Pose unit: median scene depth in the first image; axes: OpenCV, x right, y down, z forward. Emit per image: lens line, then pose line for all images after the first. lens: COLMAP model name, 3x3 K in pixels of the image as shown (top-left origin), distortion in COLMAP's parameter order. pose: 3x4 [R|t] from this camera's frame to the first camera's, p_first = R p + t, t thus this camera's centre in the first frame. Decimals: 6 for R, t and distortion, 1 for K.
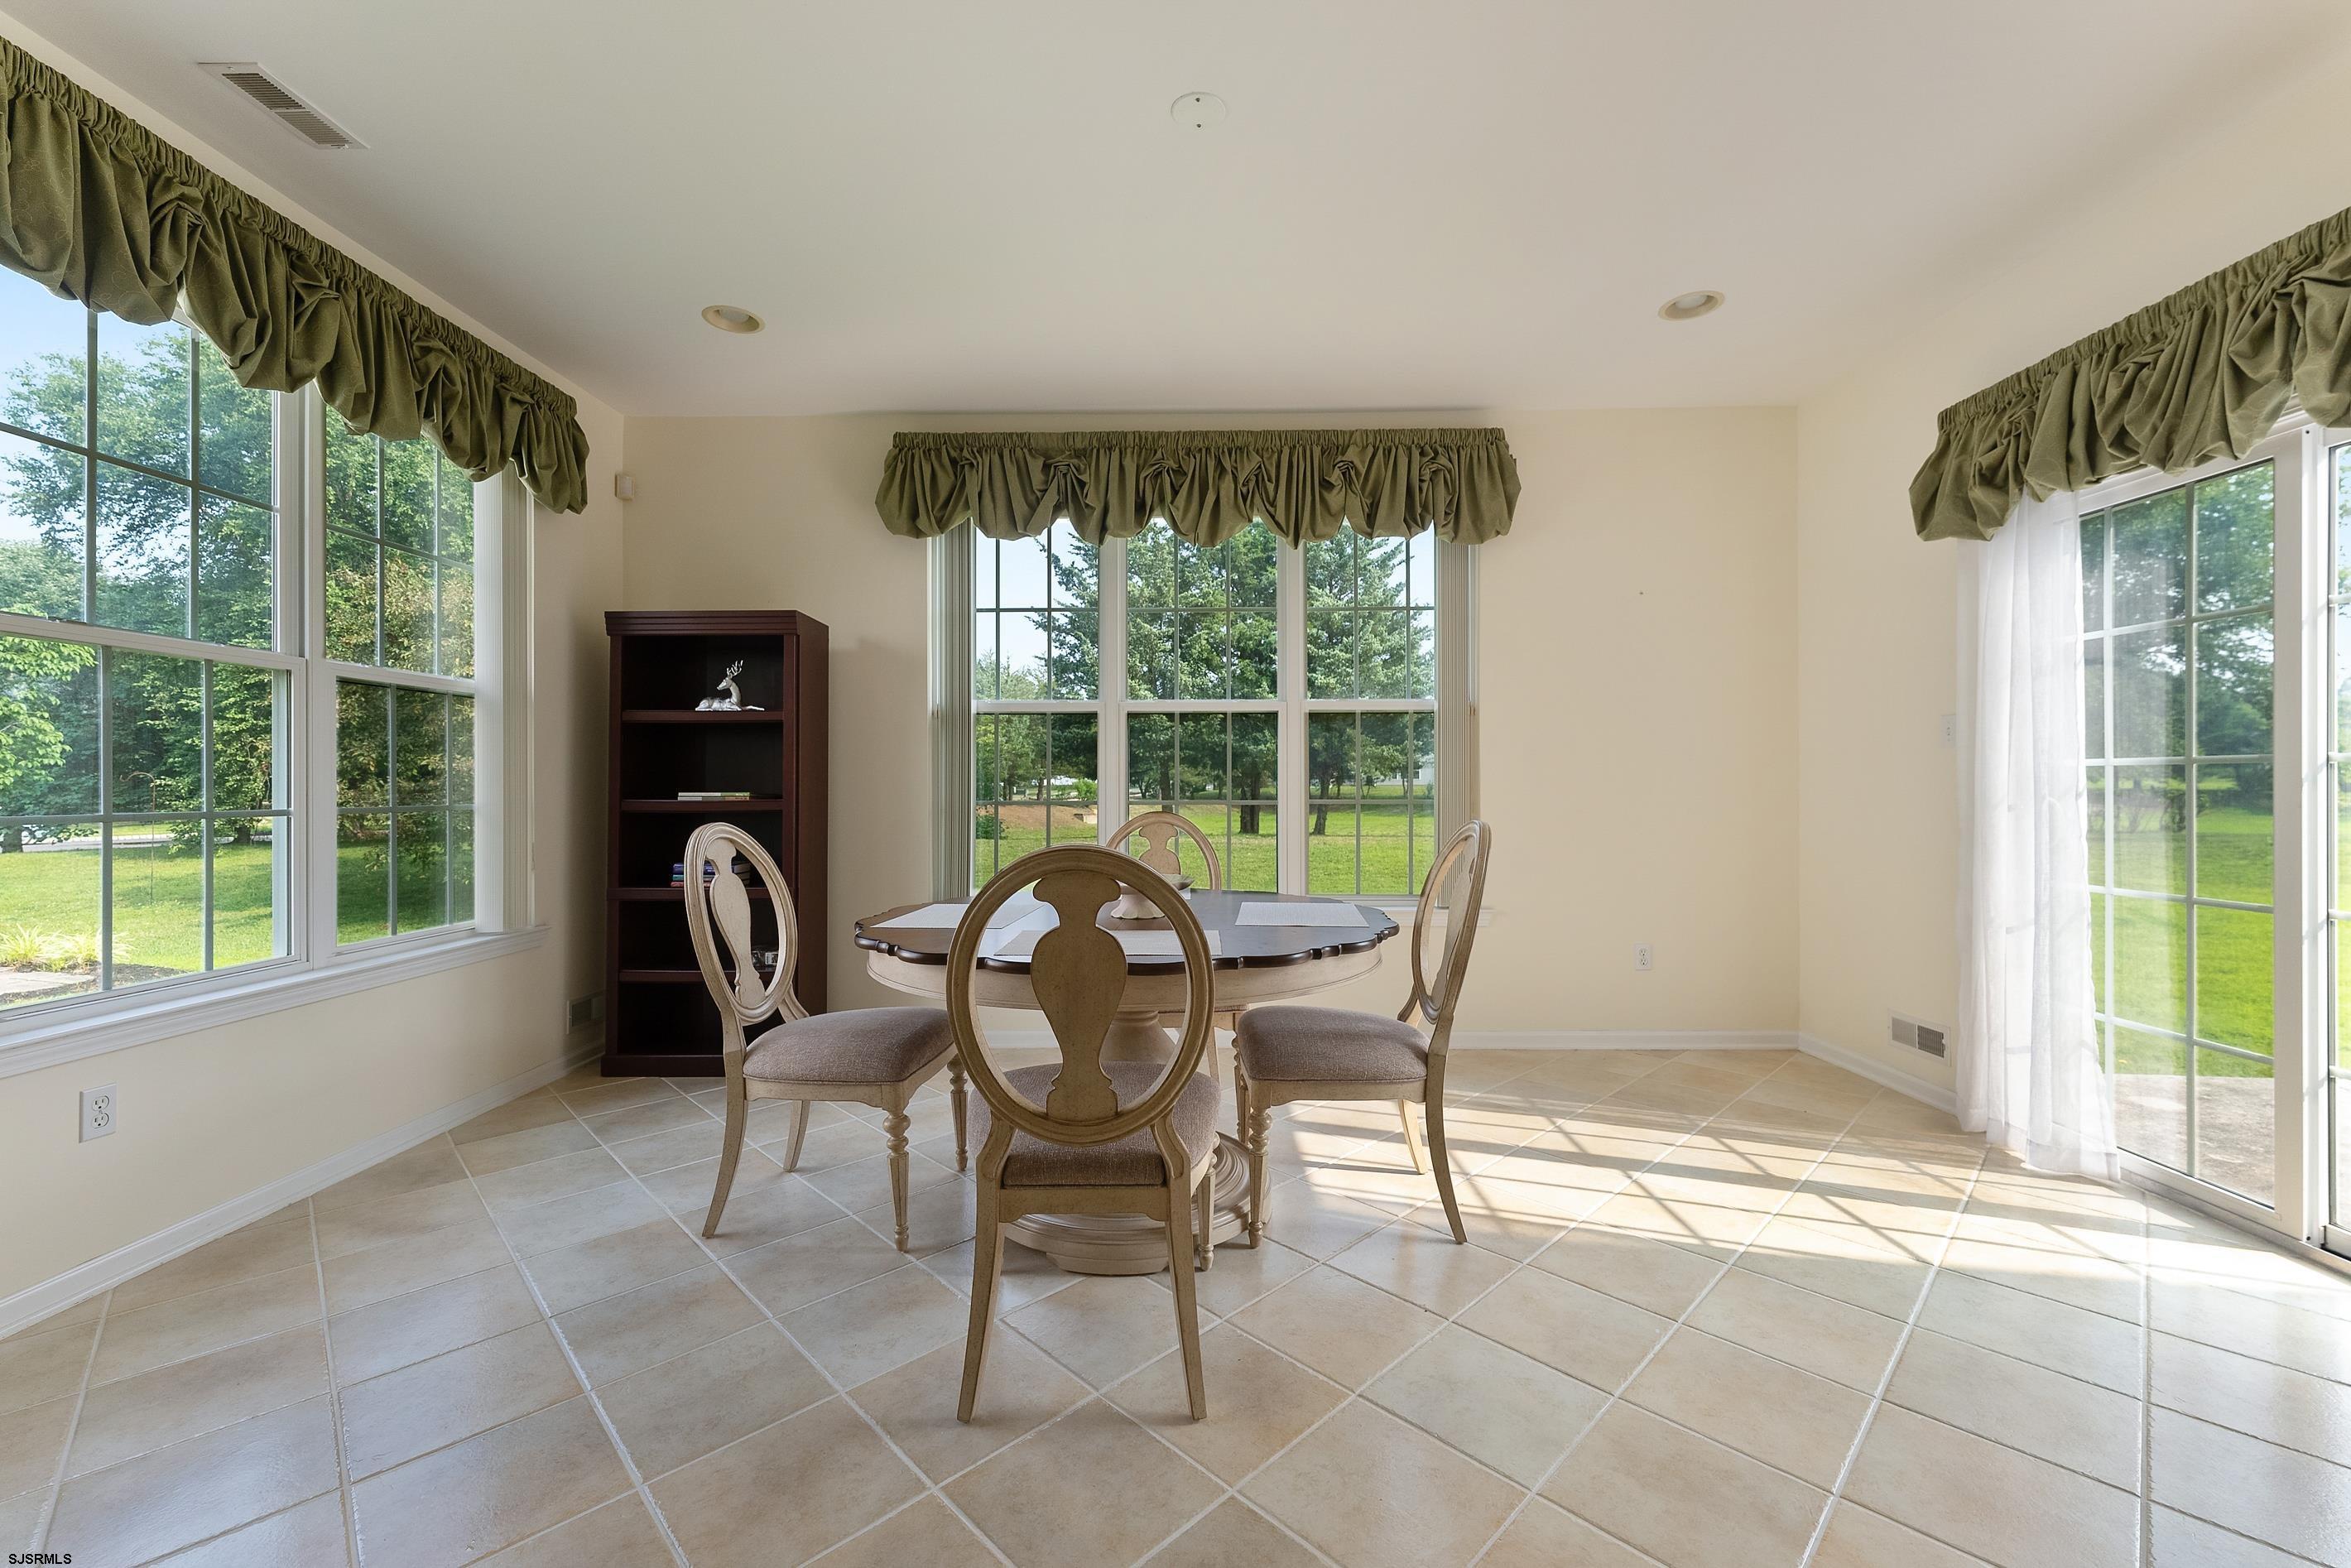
lens RADIAL K [[944.2, 0, 1181.5], [0, 944.2, 779.9], [0, 0, 1]] dist [0.001216, -0.000172]
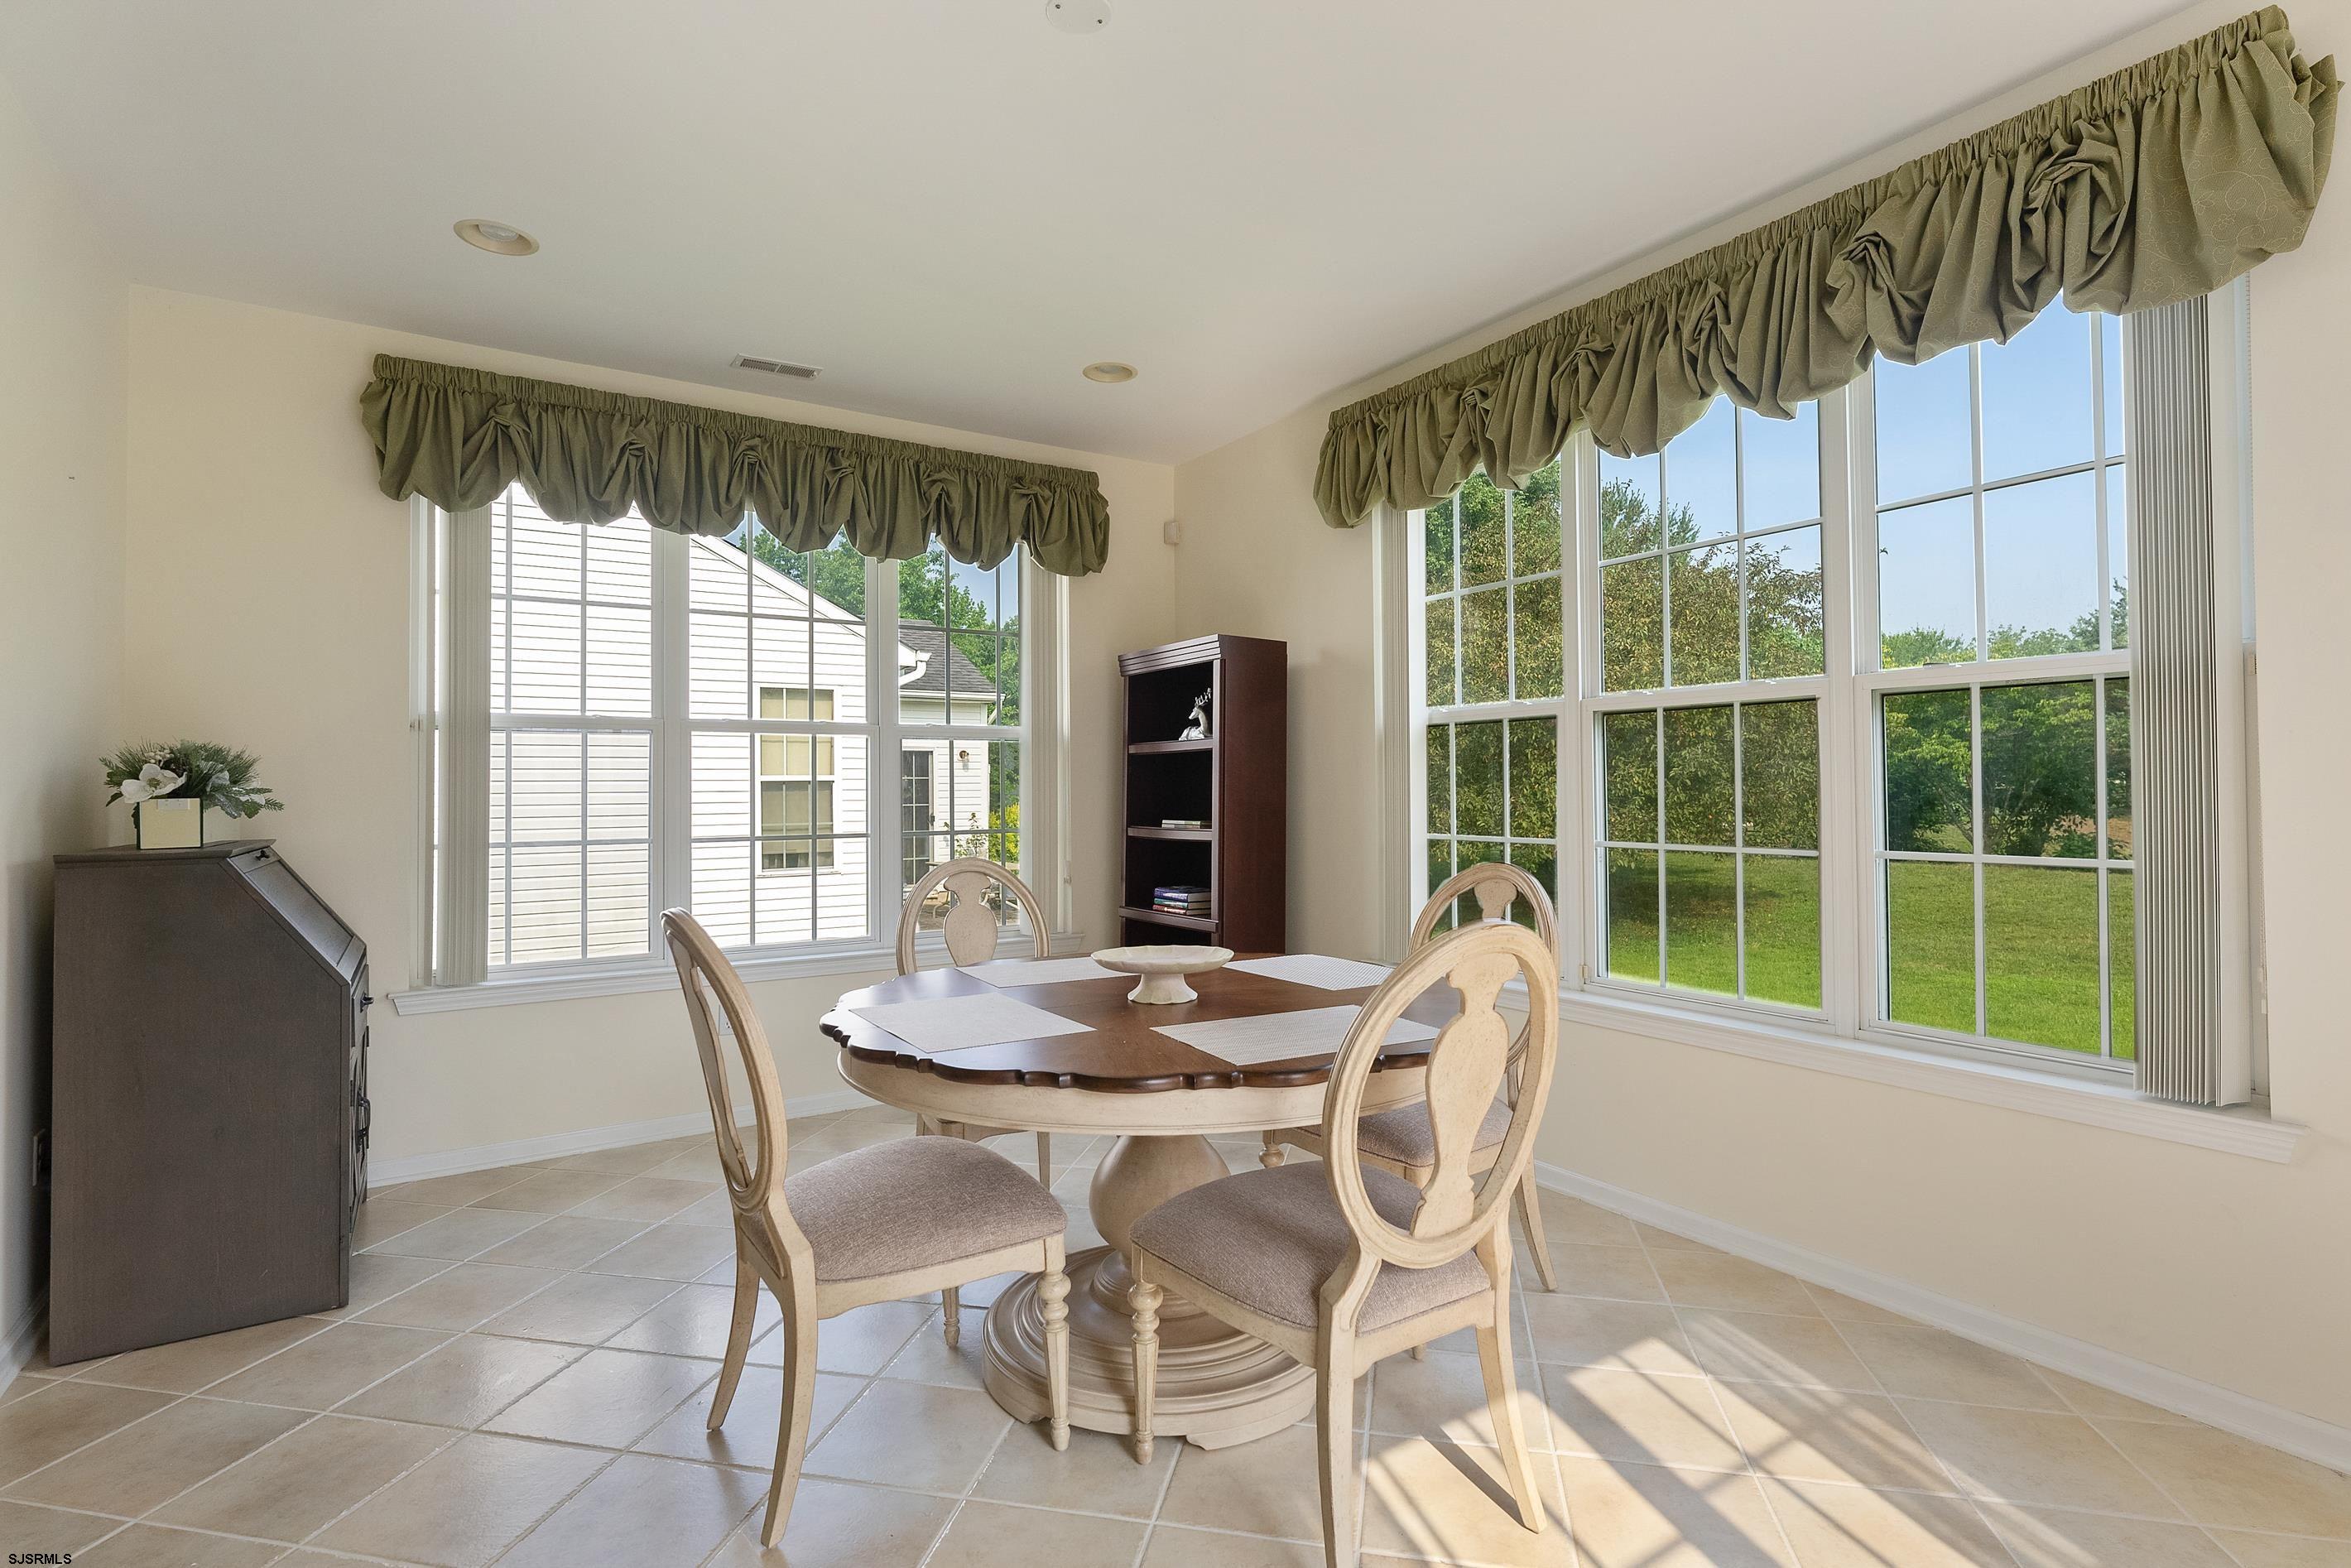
lens RADIAL K [[1122.2, 0, 1169.6], [0, 1122.2, 770.8], [0, 0, 1]] dist [-0.001555, -0.000549]
pose [[0.551076, -0.016623, -0.834289, 0.504081], [0.012279, 0.999855, -0.011811, -0.026215], [0.834365, -0.003736, 0.551200, 0.314522]]
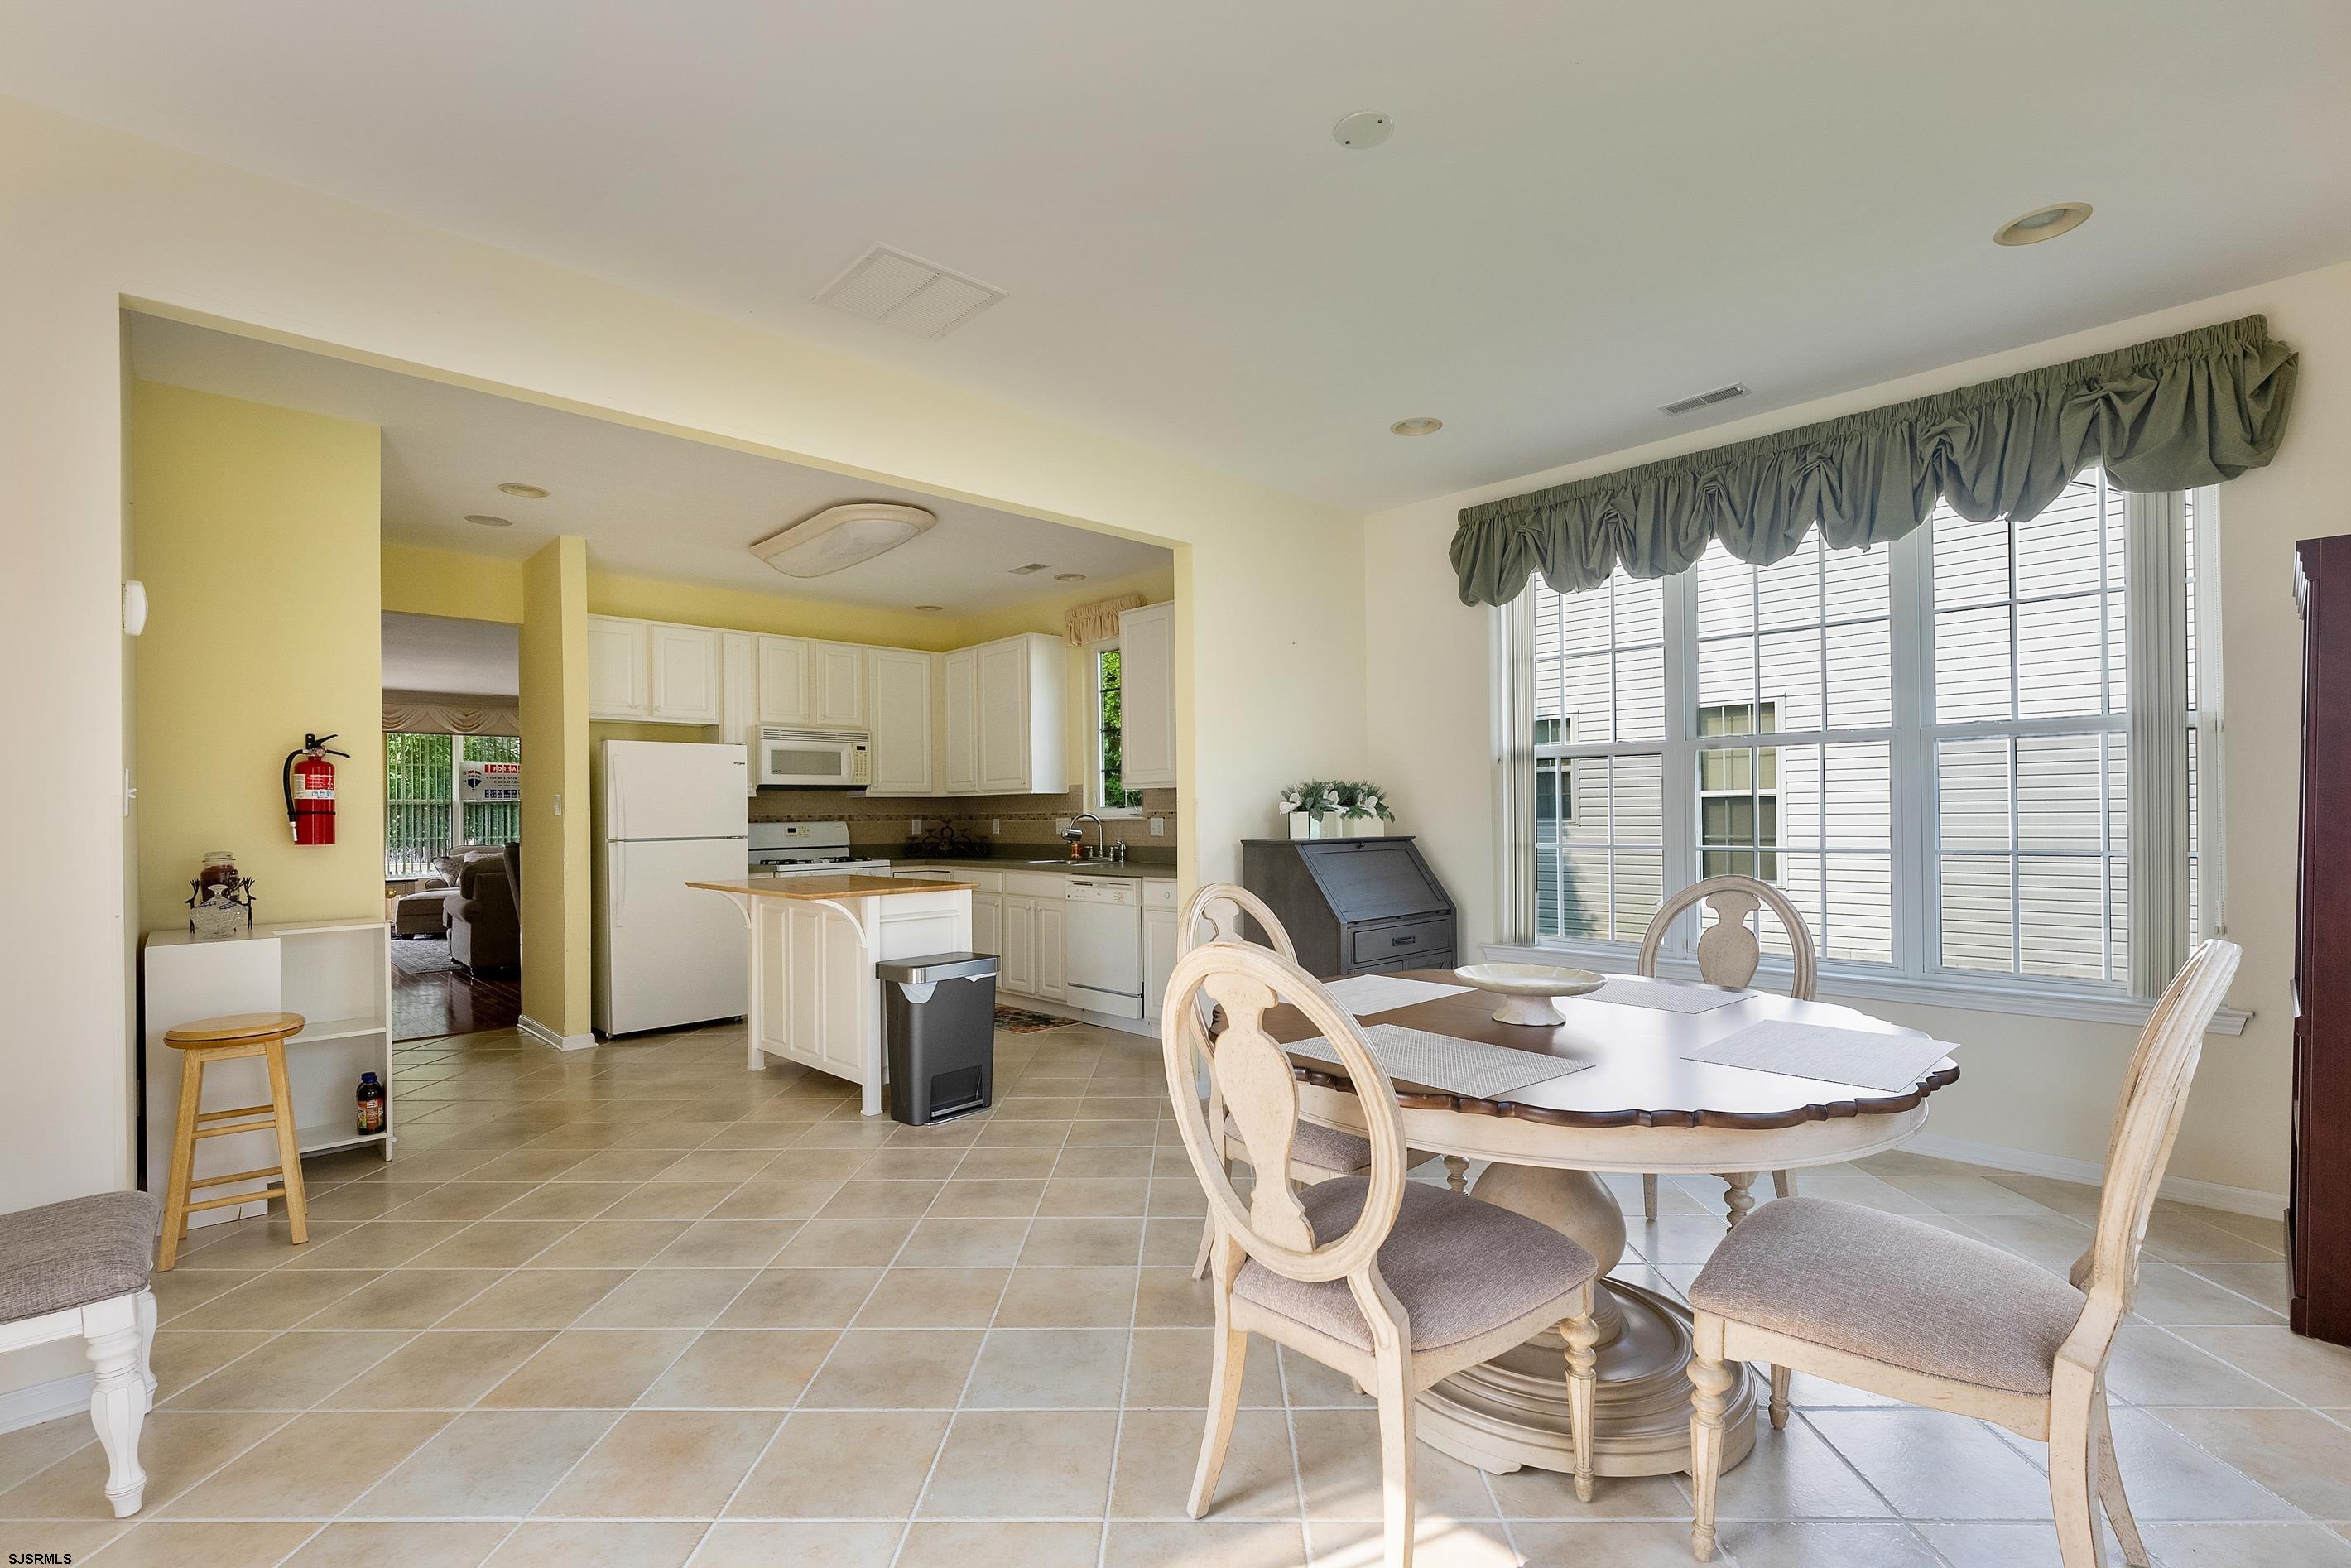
lens RADIAL K [[1026.3, 0, 1170.5], [0, 1026.3, 815.8], [0, 0, 1]] dist [-0.012748, -0.000093]
pose [[-0.715678, 0.014081, -0.698289, 0.506865], [0.019111, 0.999817, 0.000575, -0.025075], [0.698169, -0.012934, -0.715816, 0.923199]]
